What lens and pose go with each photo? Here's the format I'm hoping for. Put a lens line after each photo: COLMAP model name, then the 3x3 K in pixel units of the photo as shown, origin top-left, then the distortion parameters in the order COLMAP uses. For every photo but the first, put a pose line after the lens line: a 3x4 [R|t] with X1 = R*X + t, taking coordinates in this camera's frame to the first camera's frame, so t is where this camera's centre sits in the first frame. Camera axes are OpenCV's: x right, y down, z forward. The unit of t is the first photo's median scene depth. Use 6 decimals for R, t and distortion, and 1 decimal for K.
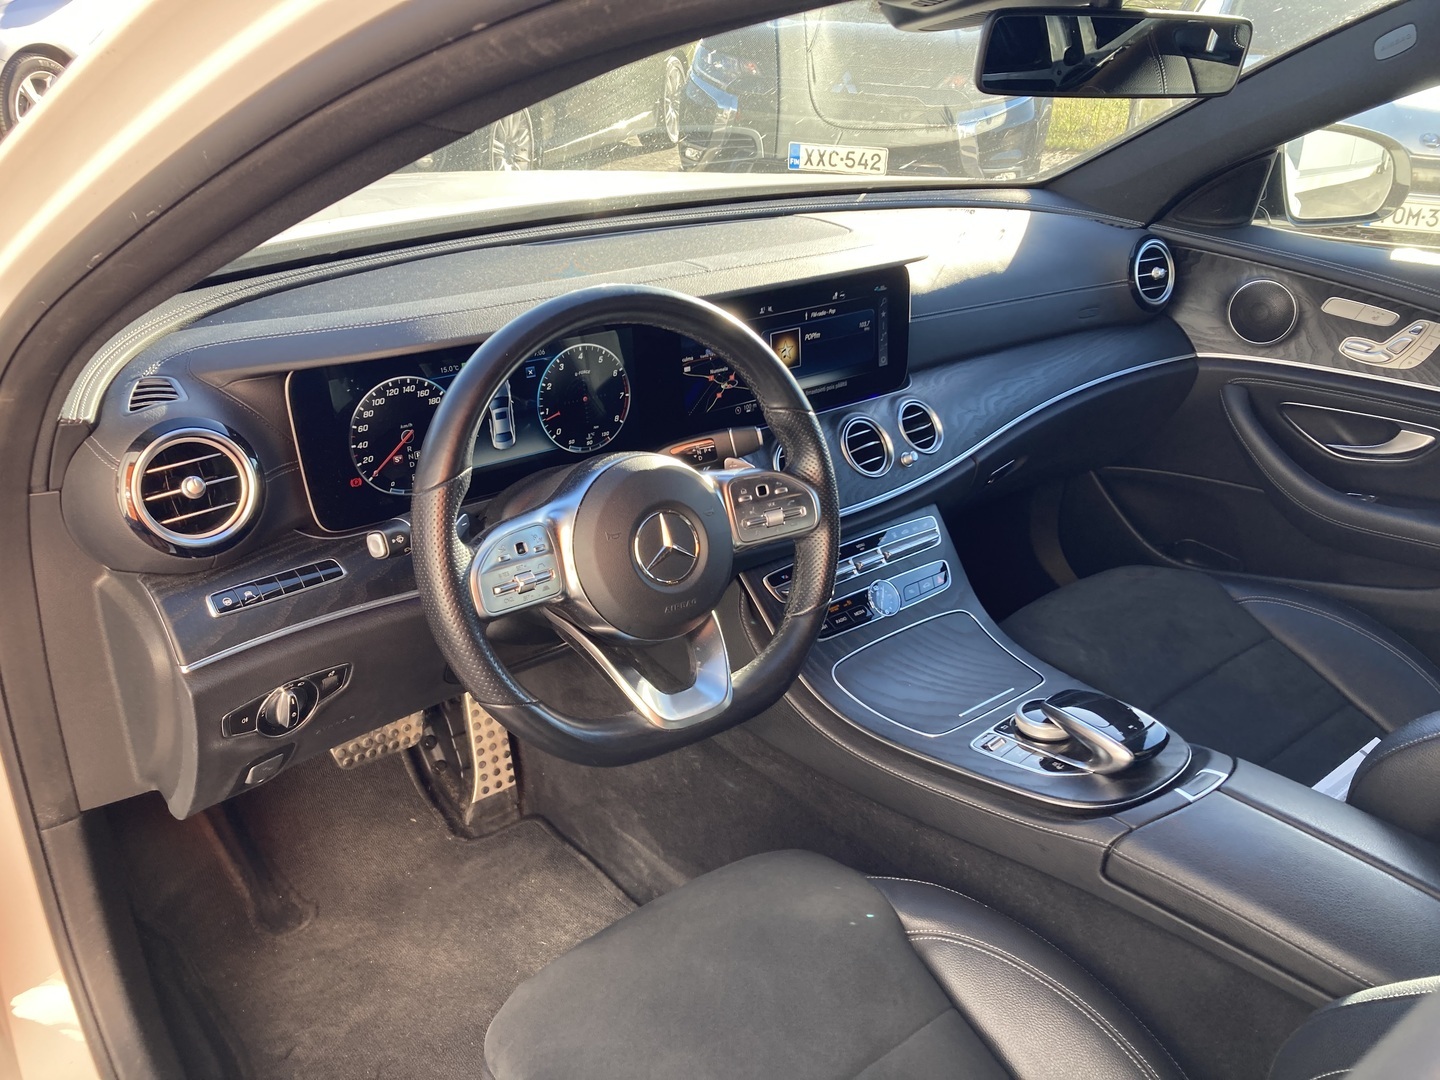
lens RADIAL K [[1157.9, 0, 720.3], [0, 1157.9, 541.3], [0, 0, 1]] dist [0.066920, -0.002709]
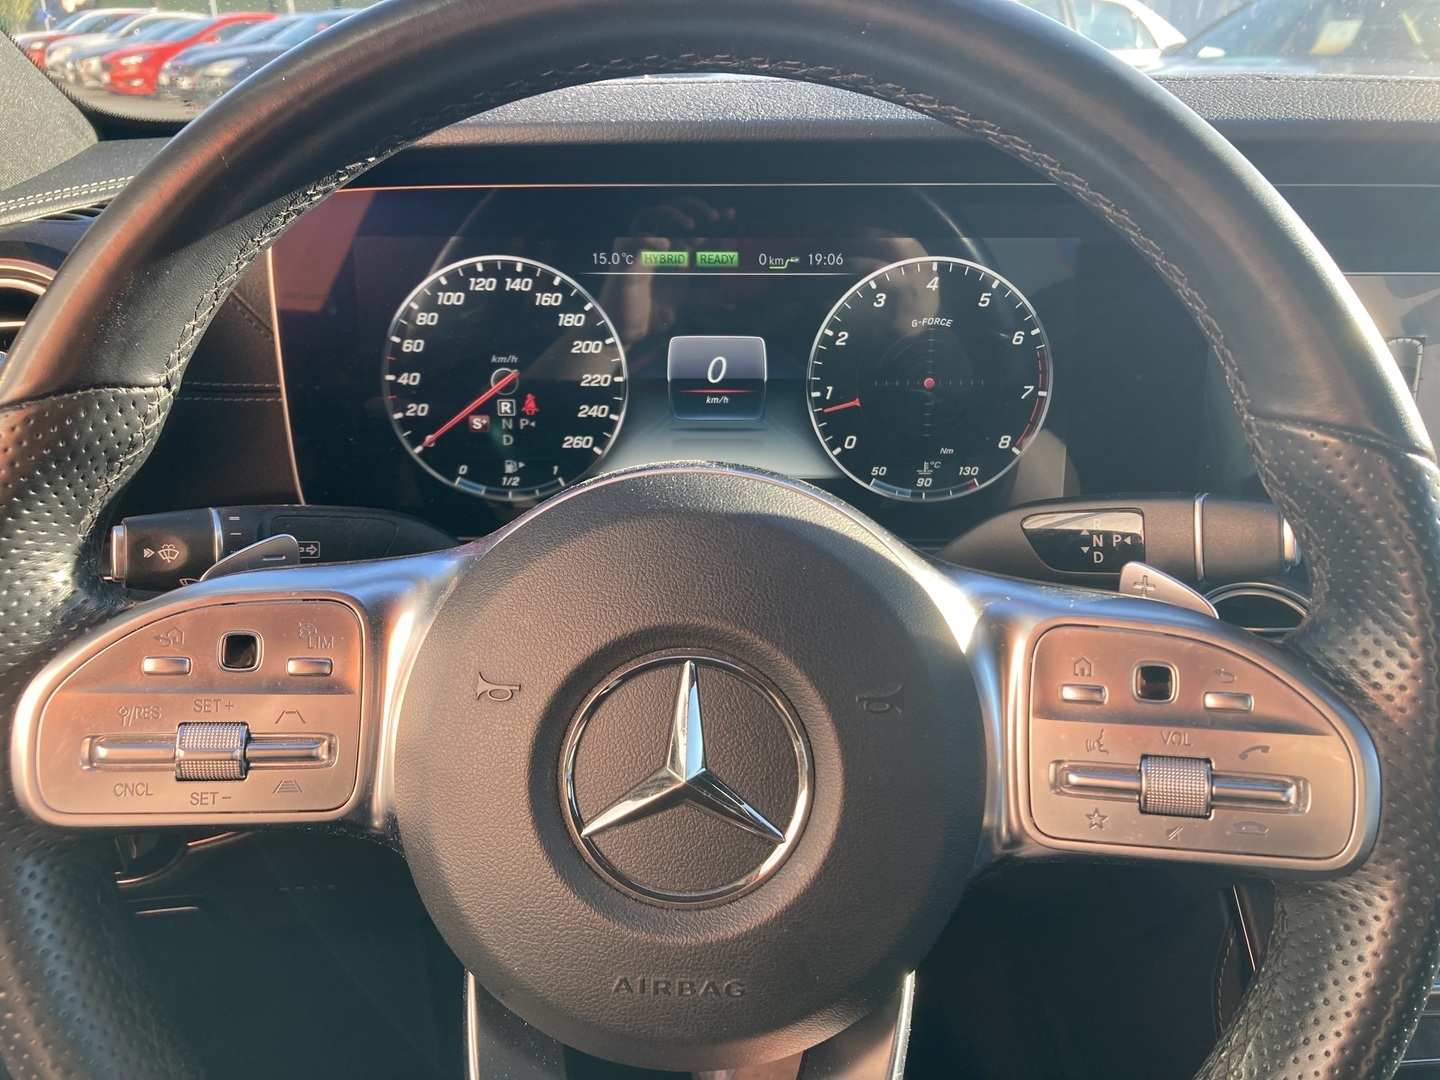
lens RADIAL K [[1157.9, 0, 718.2], [0, 1157.9, 537.8], [0, 0, 1]] dist [0.066920, -0.002709]
pose [[0.781383, 0.210895, -0.587336, 0.105574], [-0.255139, 0.966873, 0.007743, -0.052930], [0.569513, 0.143802, 0.809306, 0.663141]]
